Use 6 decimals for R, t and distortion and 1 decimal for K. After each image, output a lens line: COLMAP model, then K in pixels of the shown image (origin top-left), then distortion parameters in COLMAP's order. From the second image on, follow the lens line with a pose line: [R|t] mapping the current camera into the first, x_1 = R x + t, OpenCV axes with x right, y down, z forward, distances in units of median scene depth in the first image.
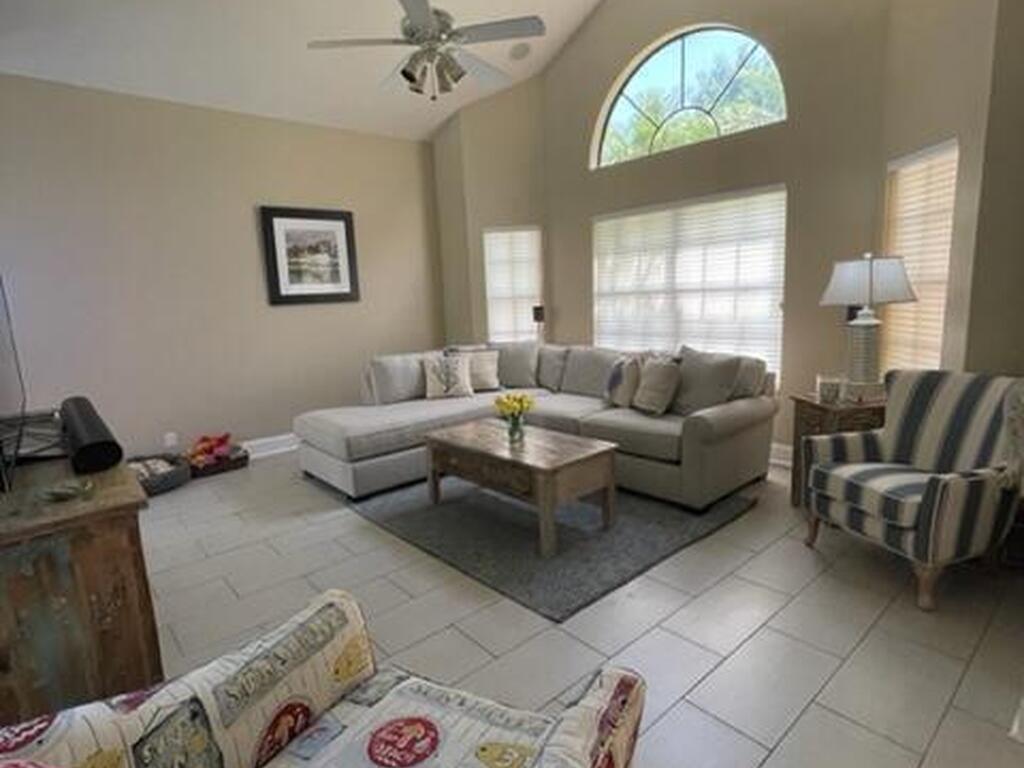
lens RADIAL K [[538.6, 0, 506.0], [0, 538.6, 384.7], [0, 0, 1]] dist [-0.006614, -0.002111]
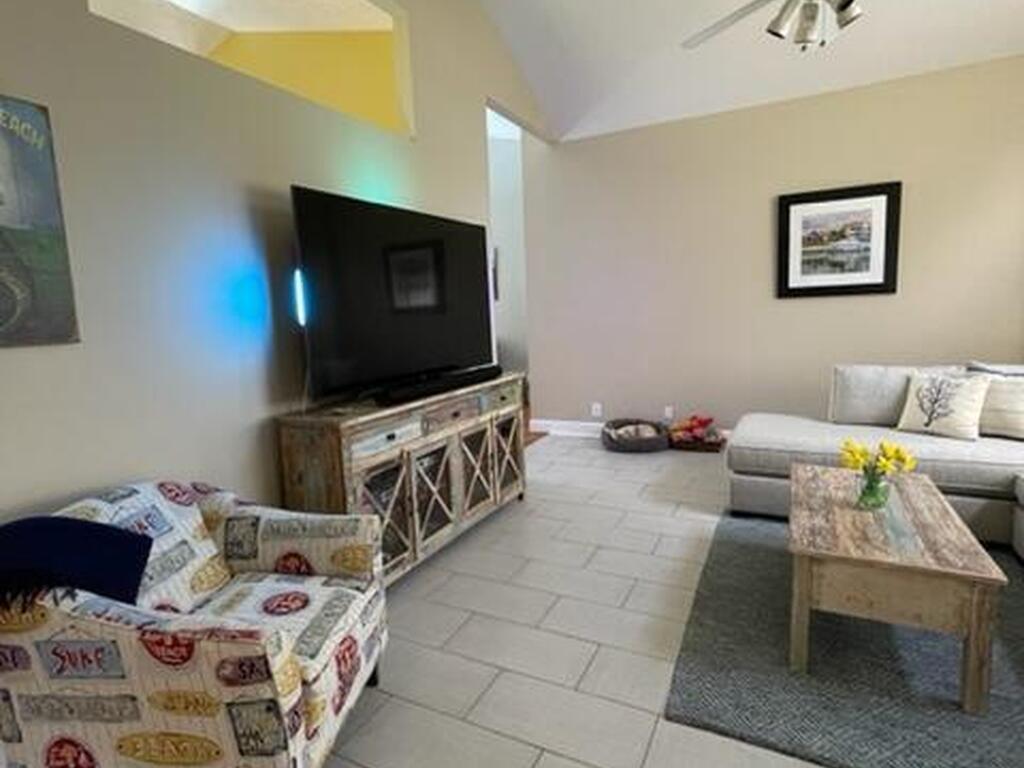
lens RADIAL K [[538.6, 0, 506.0], [0, 538.6, 384.7], [0, 0, 1]] dist [-0.006614, -0.002111]
pose [[0.384001, 0.158568, -0.909615, 0.304449], [-0.125045, 0.984998, 0.118920, -0.053258], [0.914826, 0.068077, 0.398069, 0.198150]]
